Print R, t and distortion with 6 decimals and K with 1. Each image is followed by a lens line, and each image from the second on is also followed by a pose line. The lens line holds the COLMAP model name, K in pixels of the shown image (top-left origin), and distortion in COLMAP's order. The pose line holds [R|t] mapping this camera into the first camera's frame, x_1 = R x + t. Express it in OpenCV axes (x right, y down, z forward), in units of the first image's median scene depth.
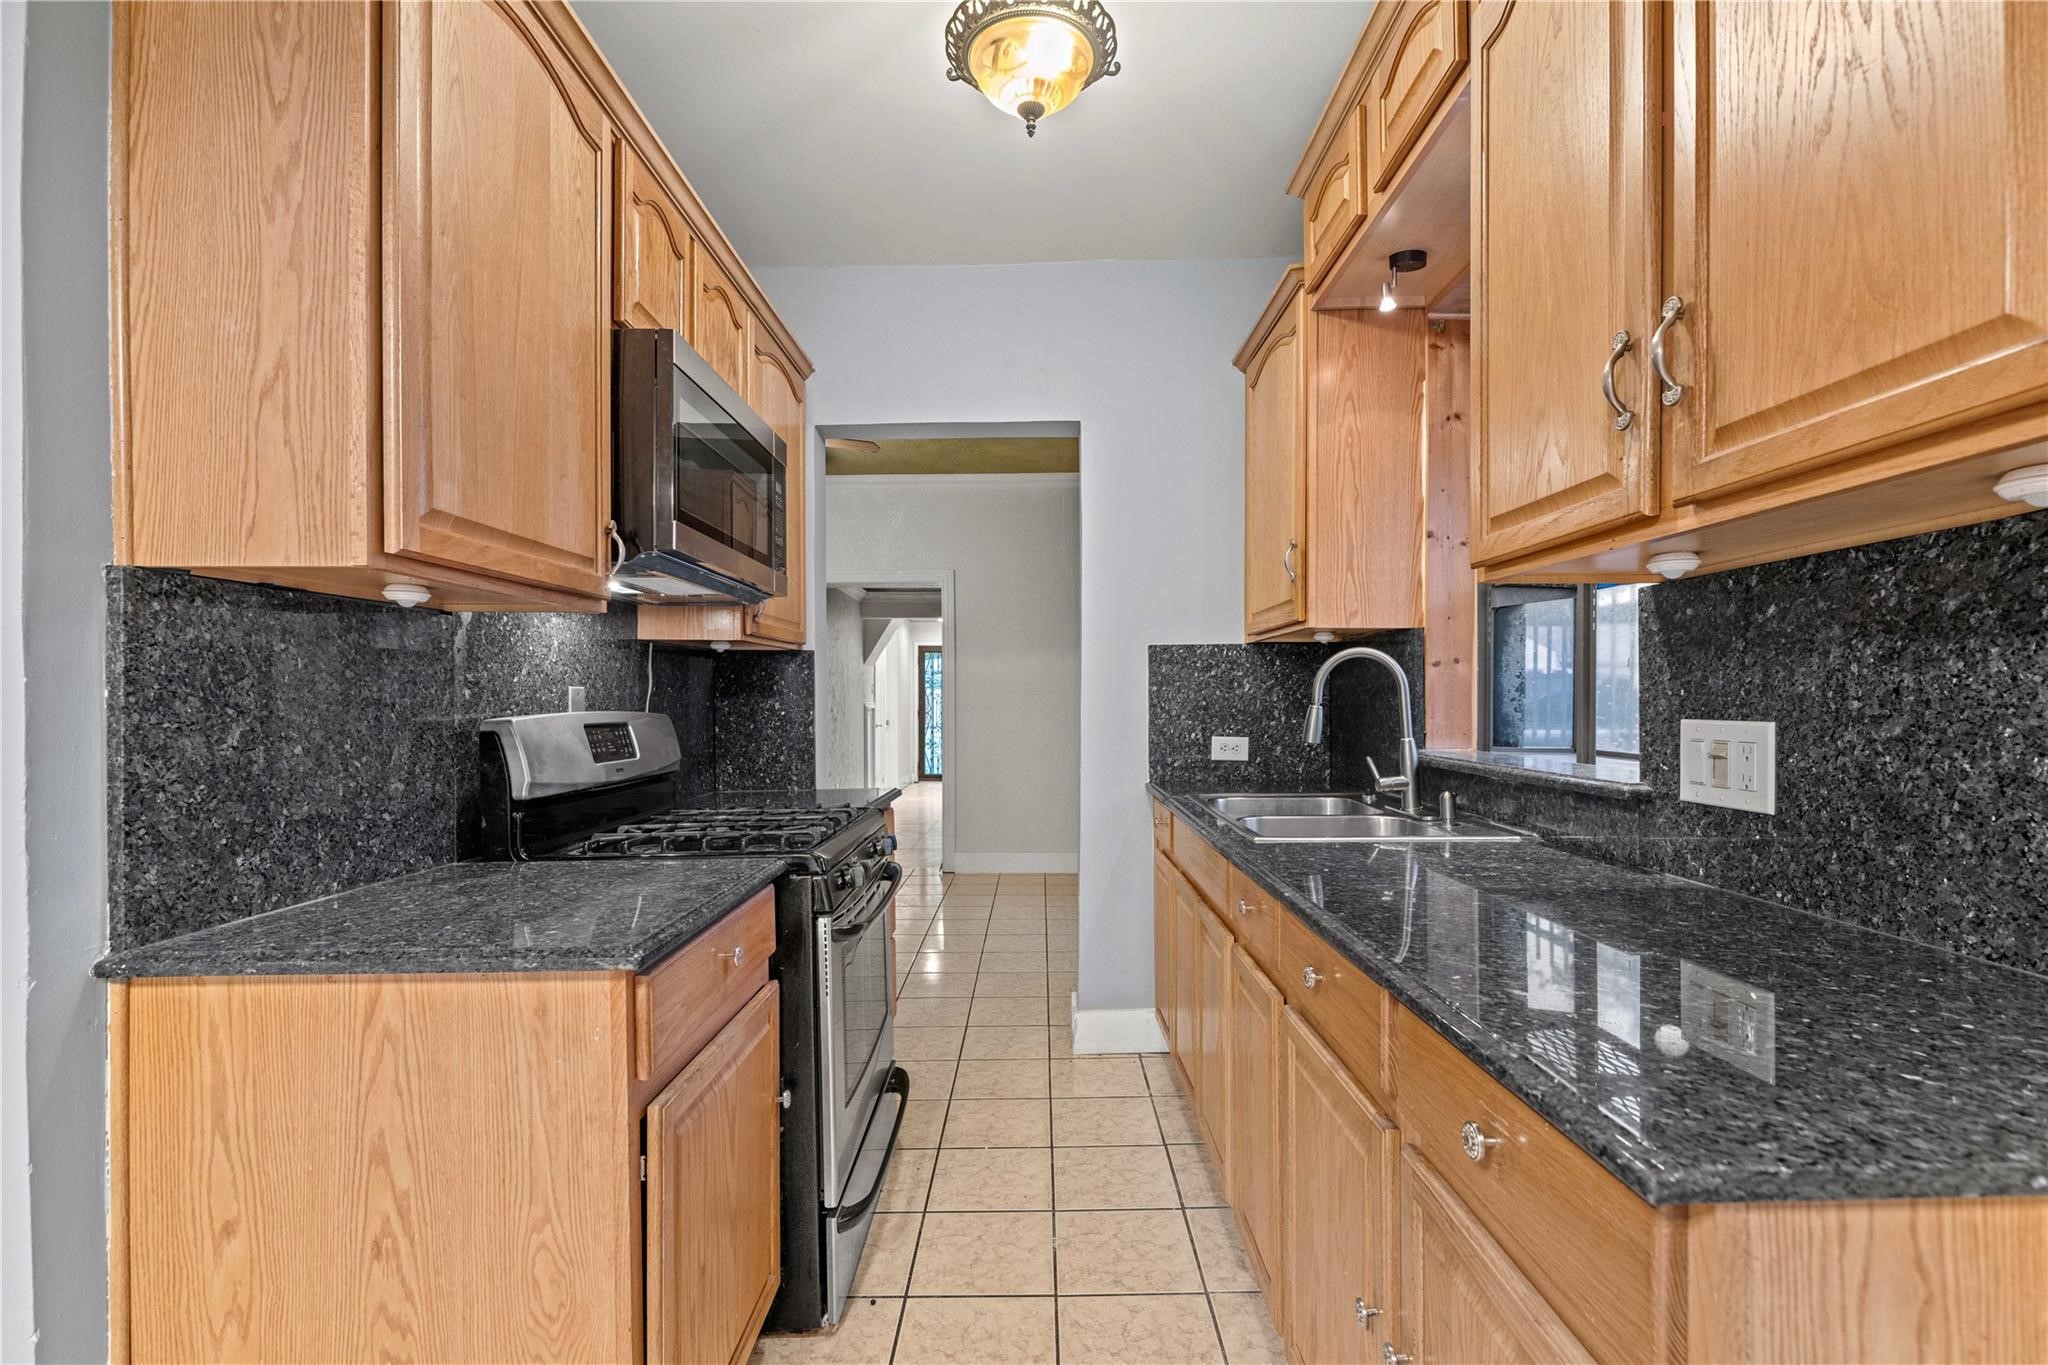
lens RADIAL K [[916.3, 0, 1037.7], [0, 916.3, 698.5], [0, 0, 1]] dist [-0.004302, -0.000606]
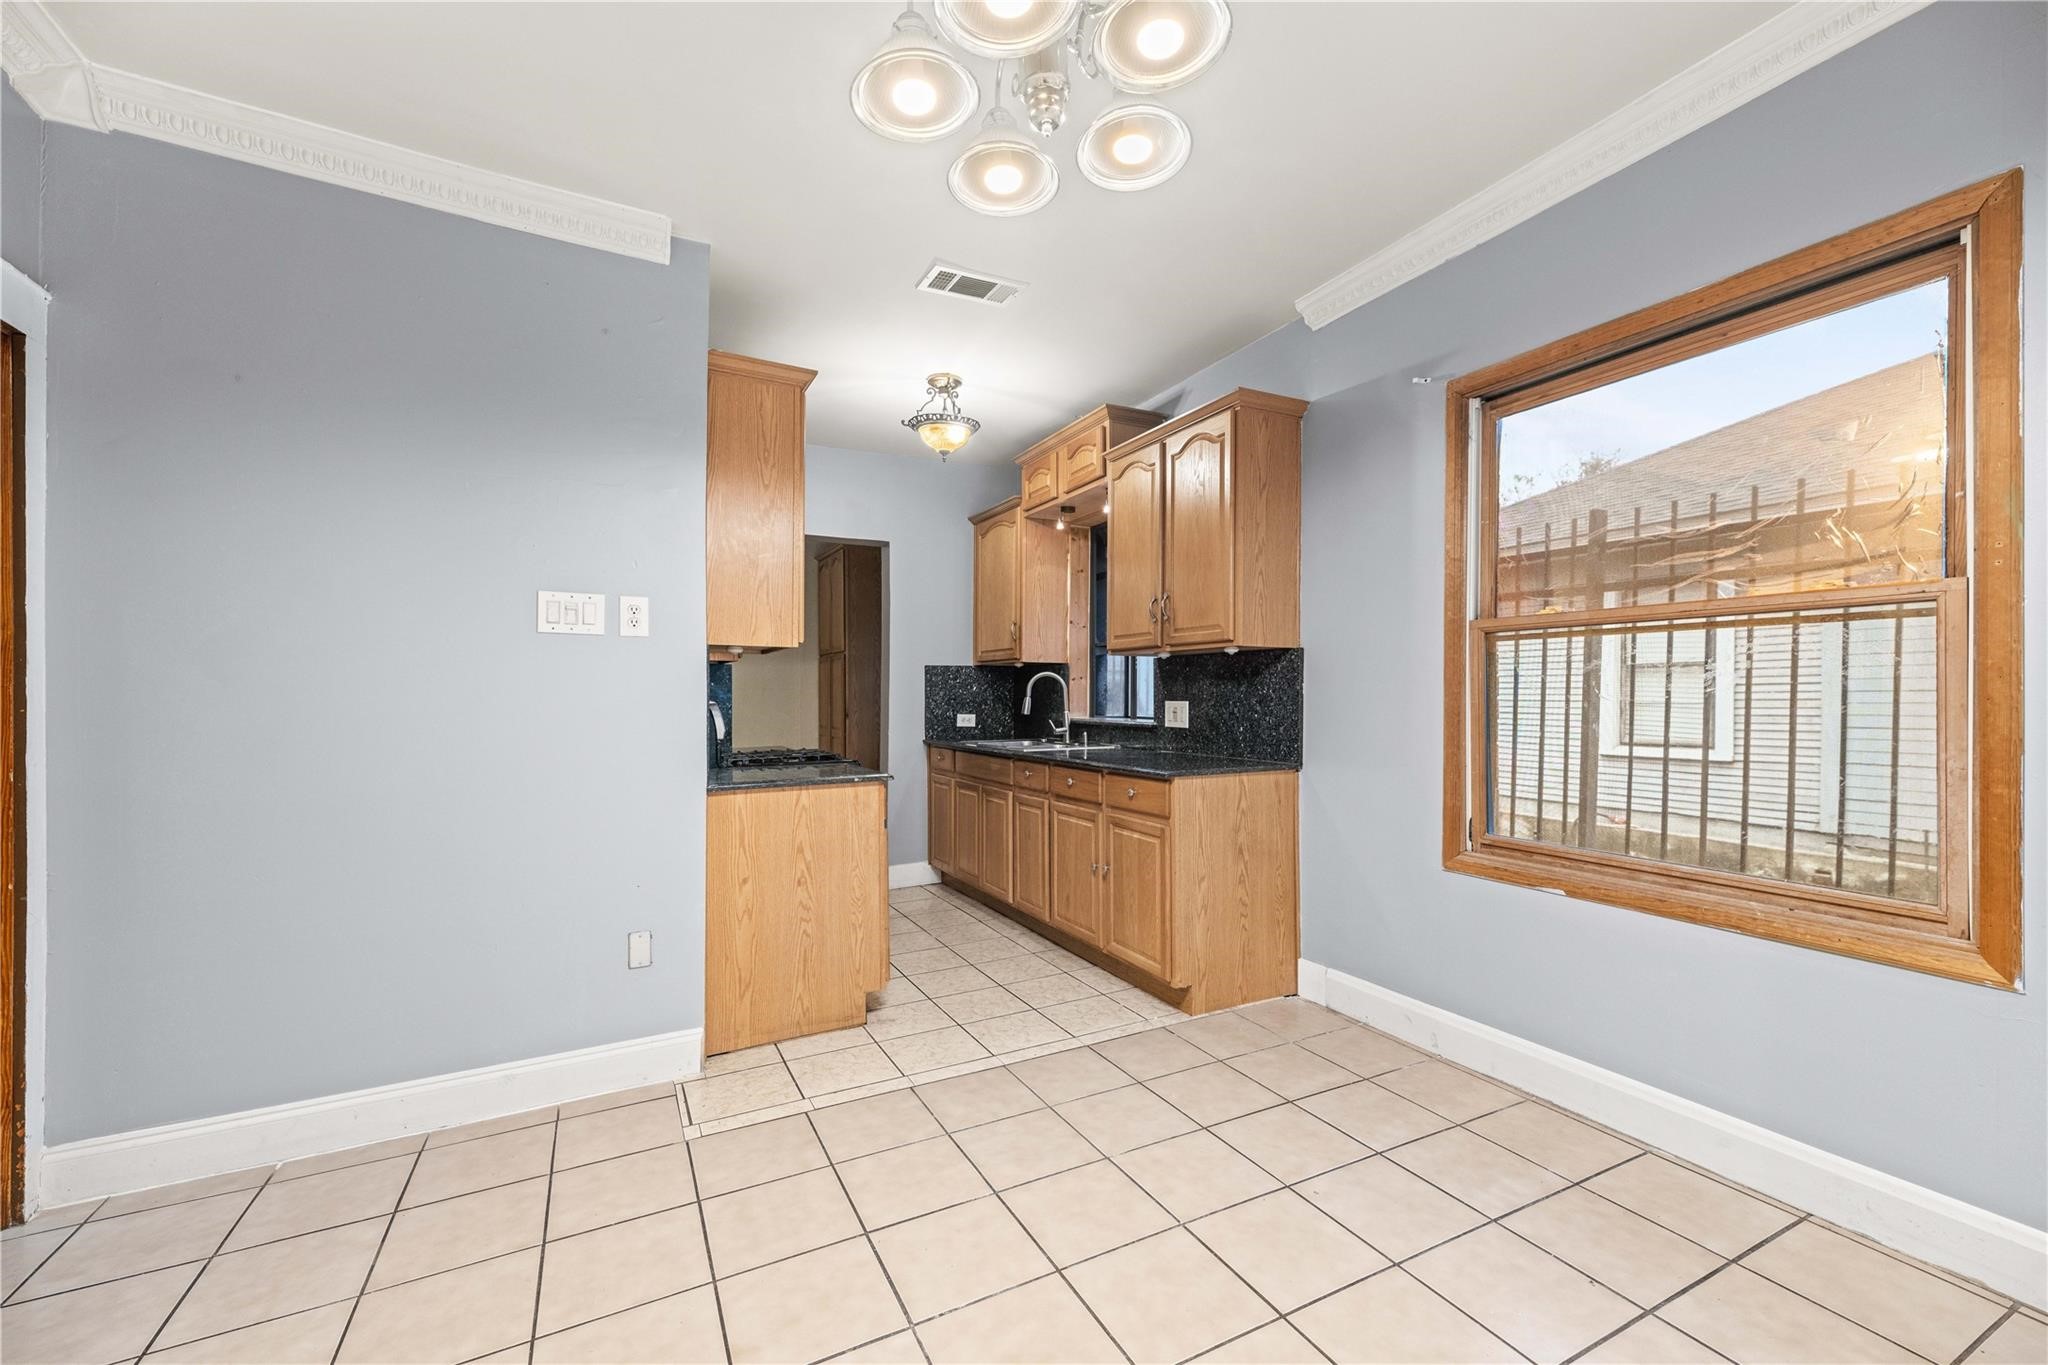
lens RADIAL K [[842.3, 0, 1022.6], [0, 842.3, 690.9], [0, 0, 1]] dist [0.016290, -0.005730]
pose [[0.895448, 0.004731, 0.445141, -0.960586], [-0.002774, 0.999983, -0.005049, 0.003432], [-0.445157, 0.003287, 0.895446, -1.289901]]
